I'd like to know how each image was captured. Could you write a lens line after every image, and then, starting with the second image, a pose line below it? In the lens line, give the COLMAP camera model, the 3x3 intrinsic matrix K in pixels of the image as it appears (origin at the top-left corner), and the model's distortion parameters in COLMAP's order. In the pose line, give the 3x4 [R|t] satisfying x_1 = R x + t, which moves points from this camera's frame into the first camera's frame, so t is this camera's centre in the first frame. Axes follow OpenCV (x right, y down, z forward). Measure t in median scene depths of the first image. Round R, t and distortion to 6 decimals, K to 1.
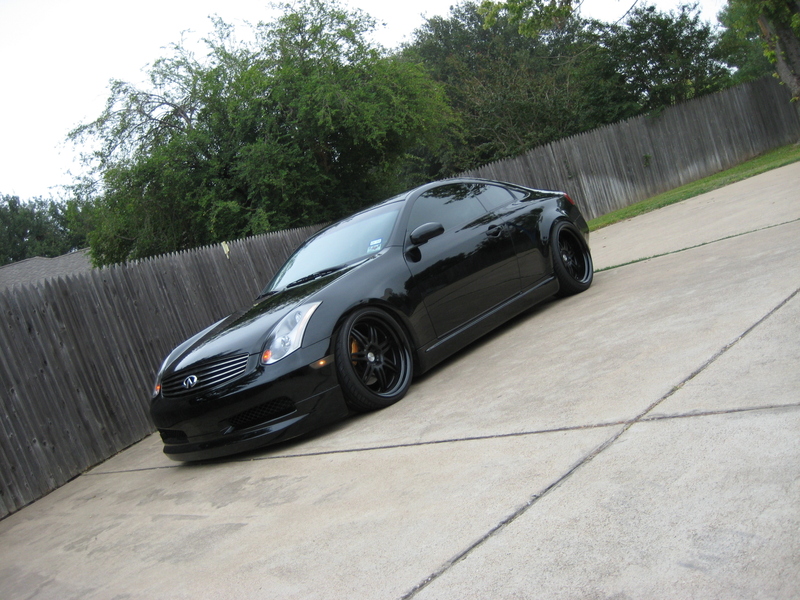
lens RADIAL K [[834.0, 0, 400.0], [0, 834.0, 300.0], [0, 0, 1]] dist [-0.115407, 0.023249]
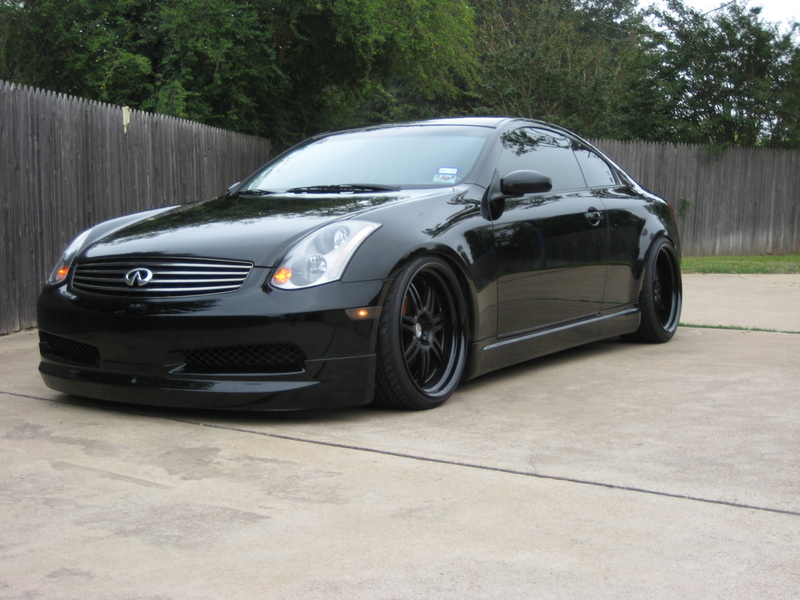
lens RADIAL K [[1174.3, 0, 400.0], [0, 1174.3, 300.0], [0, 0, 1]] dist [-0.106838, 0.015104]
pose [[0.937857, 0.320058, 0.134116, -0.178853], [-0.318706, 0.947313, -0.032014, 0.079779], [-0.137296, -0.012719, 0.990448, 0.091067]]
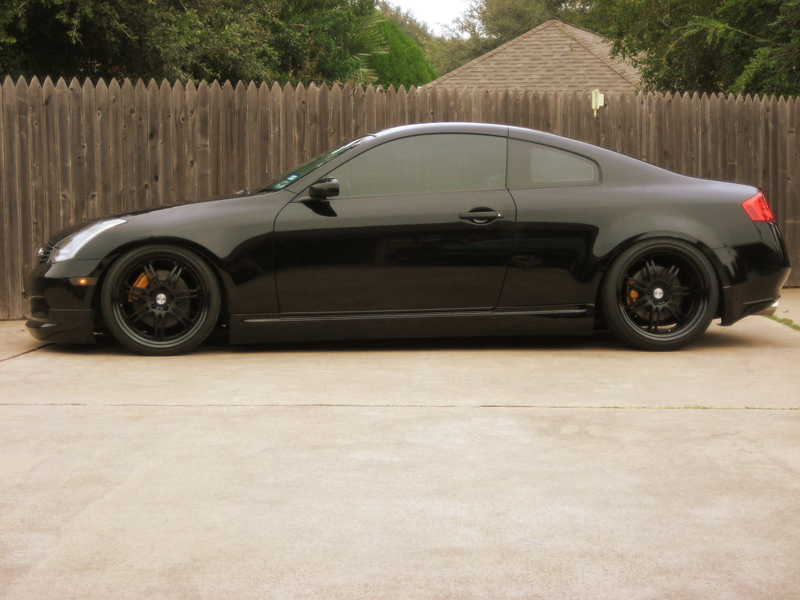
lens RADIAL K [[1688.2, 0, 400.0], [0, 1688.2, 300.0], [0, 0, 1]] dist [-0.032301, -0.051174]
pose [[0.658361, 0.378989, -0.650330, 1.313571], [-0.275631, 0.925367, 0.260236, -0.472949], [0.700420, 0.007922, 0.713687, -0.112577]]
